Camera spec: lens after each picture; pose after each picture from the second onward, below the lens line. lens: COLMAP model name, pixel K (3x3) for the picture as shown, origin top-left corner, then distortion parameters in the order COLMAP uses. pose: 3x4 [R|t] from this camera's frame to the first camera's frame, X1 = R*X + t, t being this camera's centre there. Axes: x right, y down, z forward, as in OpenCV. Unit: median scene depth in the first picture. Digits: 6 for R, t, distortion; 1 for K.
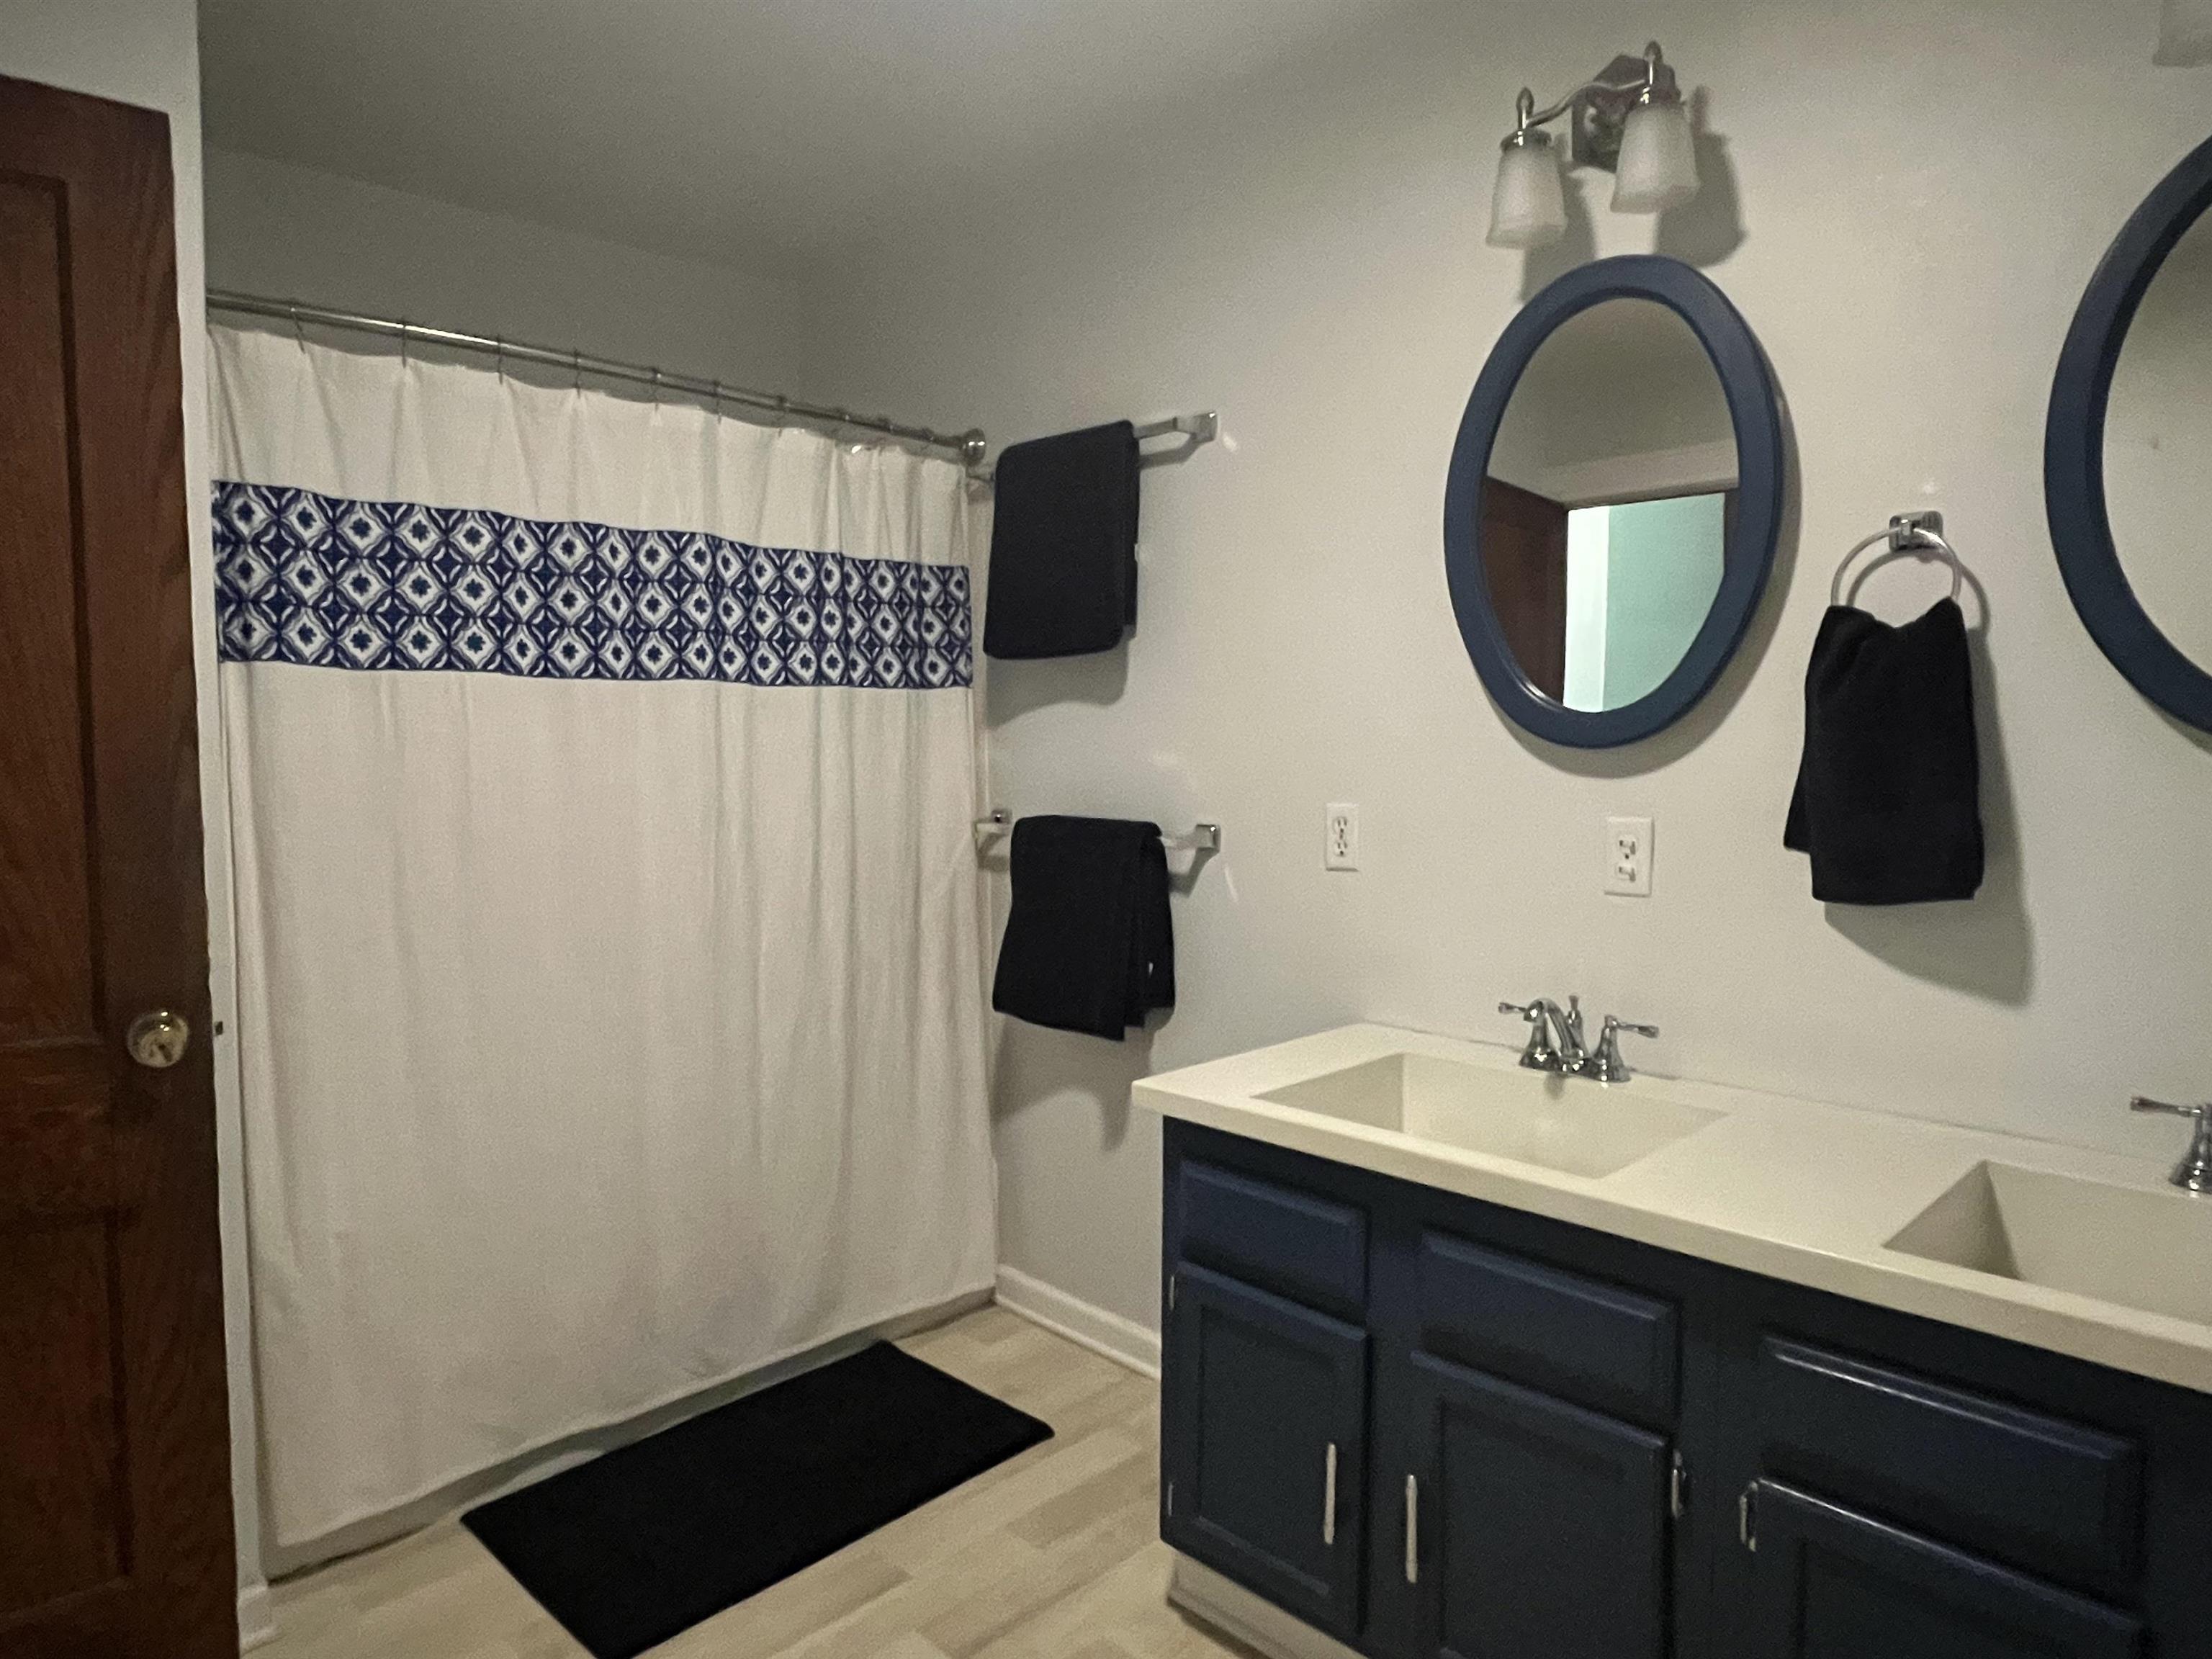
lens RADIAL K [[1347.1, 0, 1104.1], [0, 1347.1, 836.1], [0, 0, 1]] dist [0.001260, 0.000422]
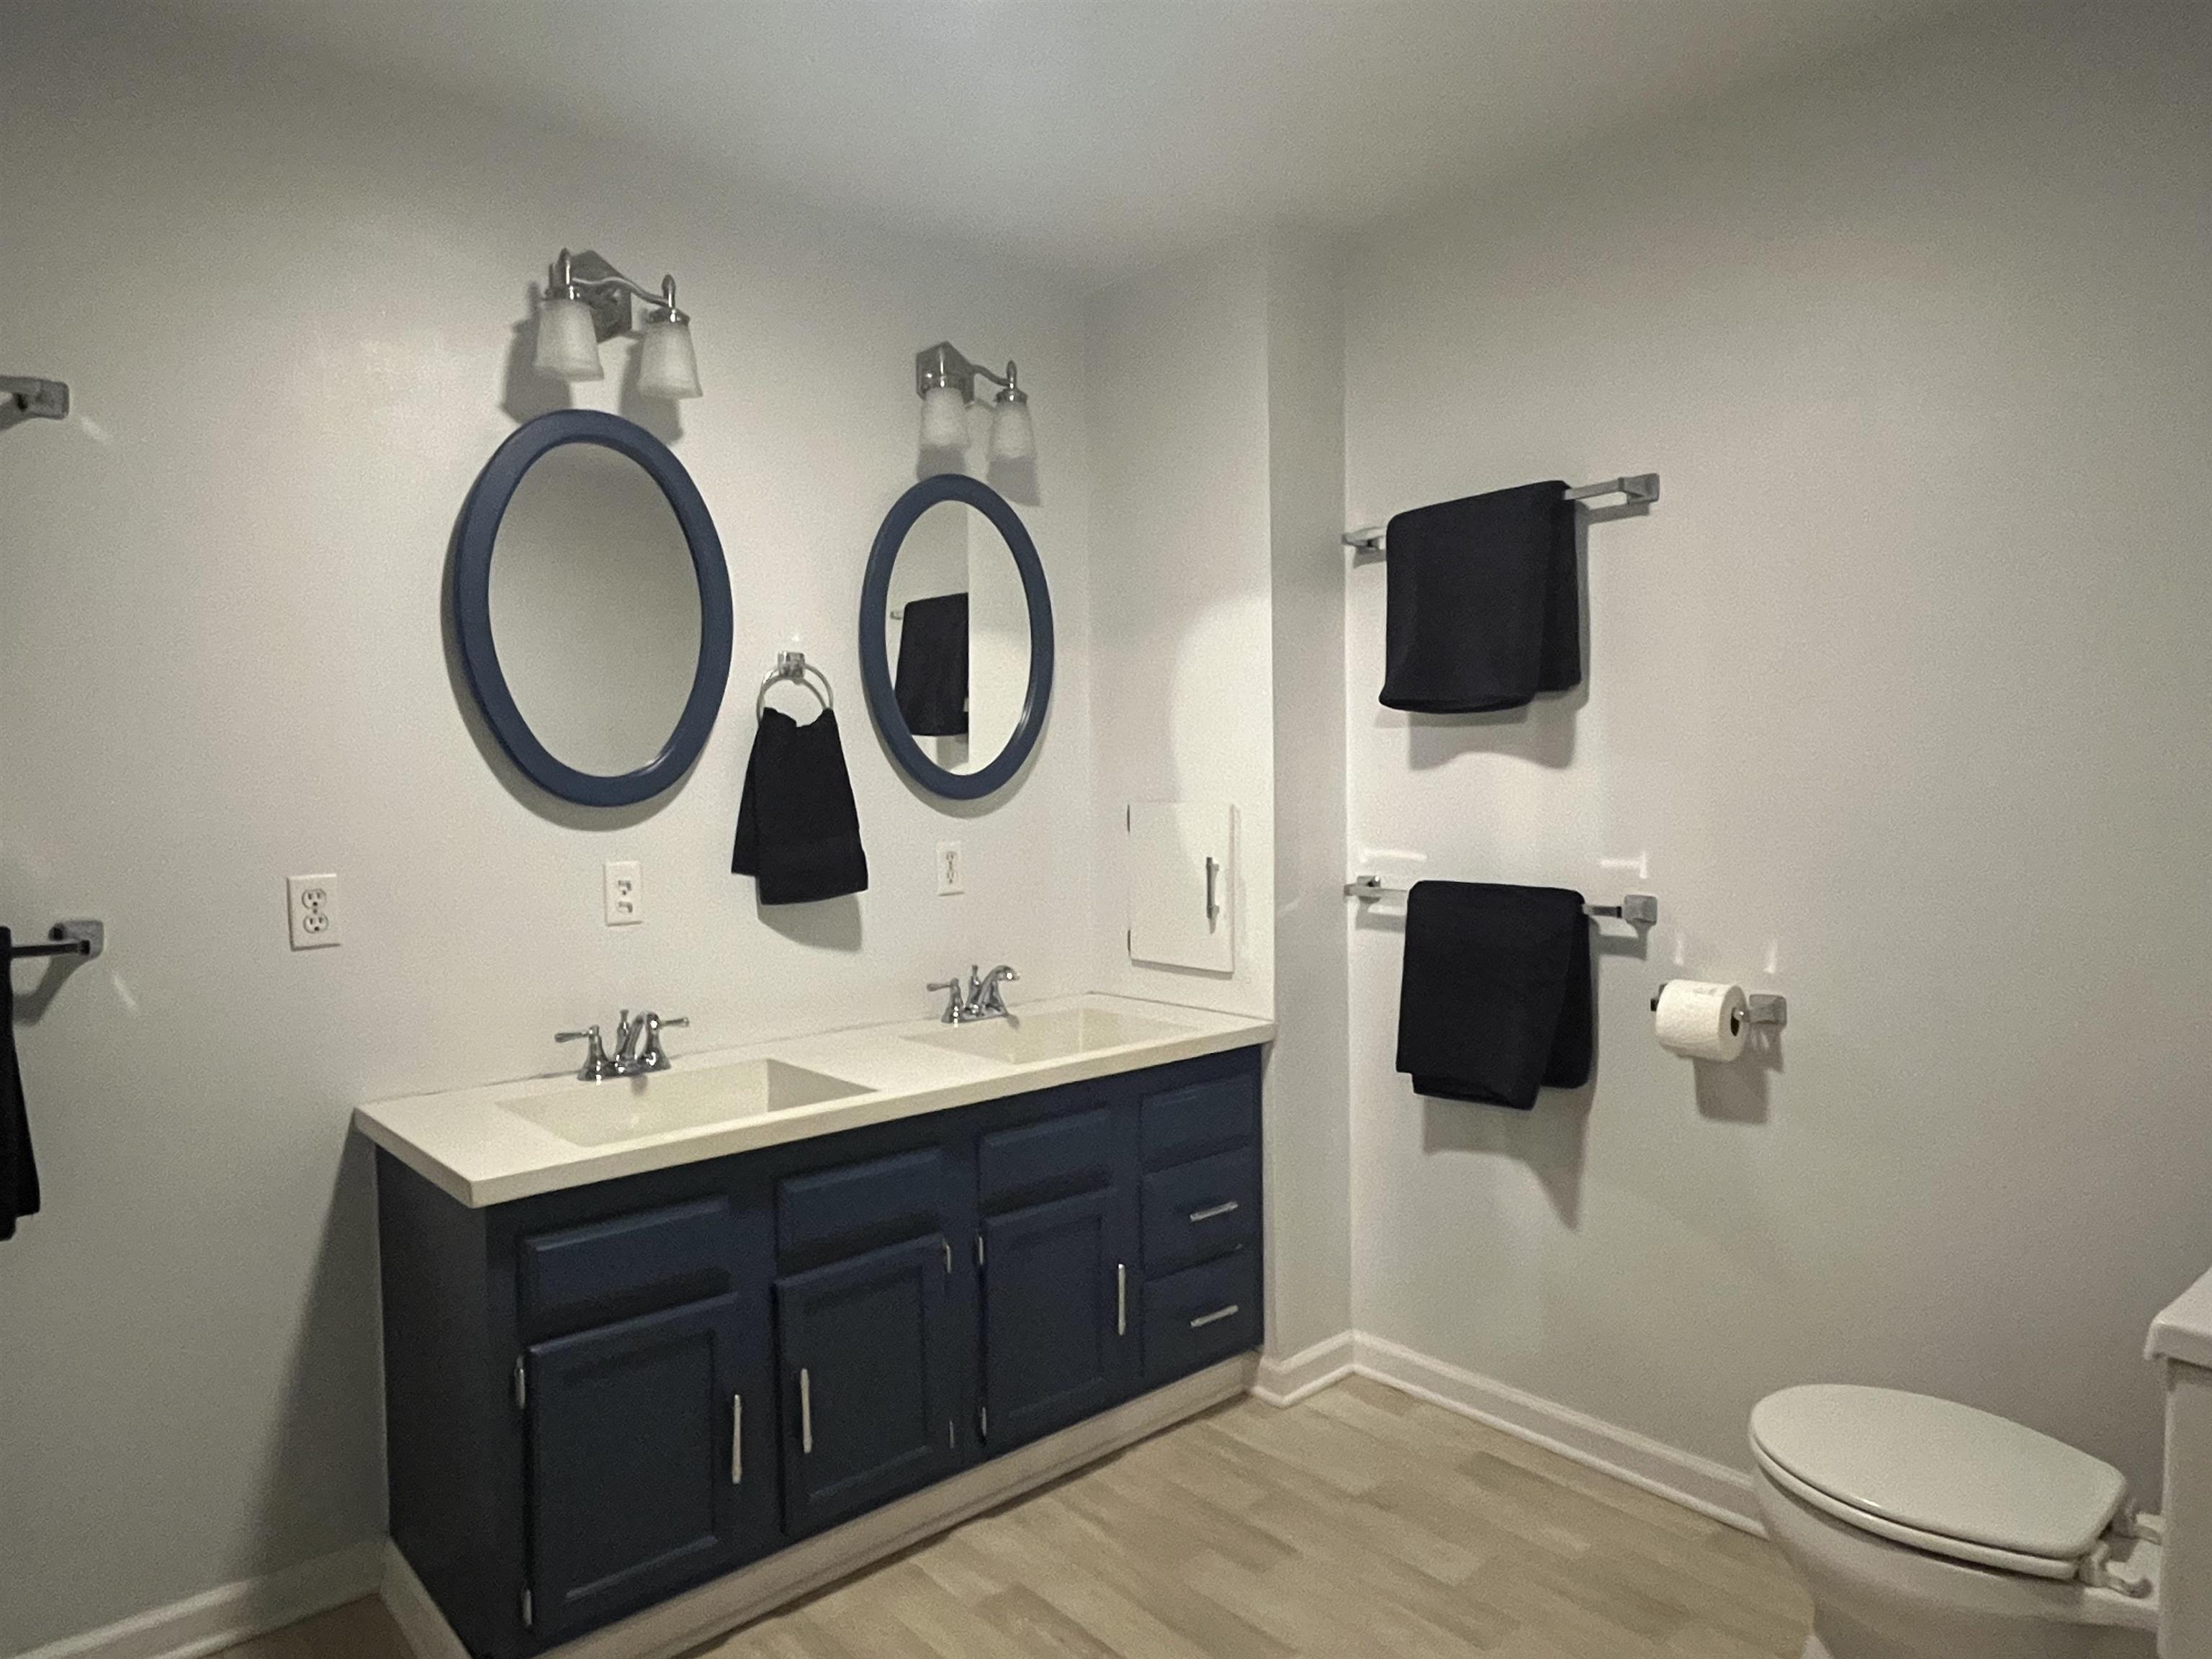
lens RADIAL K [[1347.1, 0, 1104.5], [0, 1347.1, 826.9], [0, 0, 1]] dist [0.001260, 0.000422]
pose [[0.040819, -0.035931, 0.998520, -0.851732], [0.080791, 0.996200, 0.032545, -0.051248], [-0.995895, 0.079343, 0.043567, 0.510219]]
